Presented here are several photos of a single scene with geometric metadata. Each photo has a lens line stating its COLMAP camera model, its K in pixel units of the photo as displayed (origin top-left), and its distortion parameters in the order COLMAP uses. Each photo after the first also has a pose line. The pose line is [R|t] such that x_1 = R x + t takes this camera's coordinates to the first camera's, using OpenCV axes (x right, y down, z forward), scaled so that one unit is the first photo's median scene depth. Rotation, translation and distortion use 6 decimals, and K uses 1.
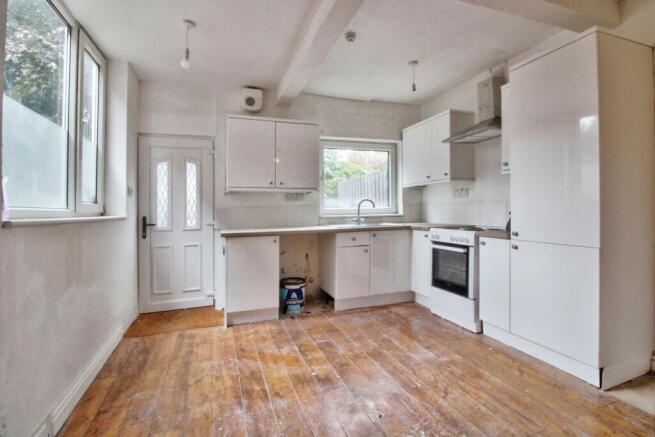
lens RADIAL K [[306.1, 0, 326.3], [0, 306.1, 222.0], [0, 0, 1]] dist [-0.015902, -0.004463]
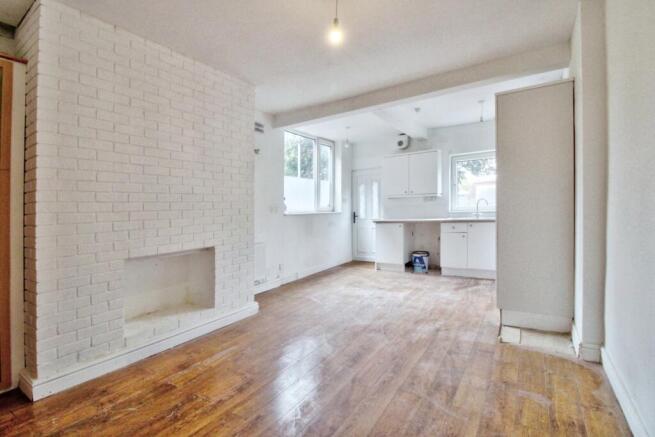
lens RADIAL K [[306.1, 0, 327.9], [0, 306.1, 217.1], [0, 0, 1]] dist [-0.015902, -0.004463]
pose [[0.618949, 0.013490, -0.785316, 0.862669], [-0.010364, 0.999906, 0.009008, 0.000129], [0.785363, 0.002563, 0.619030, -0.370719]]
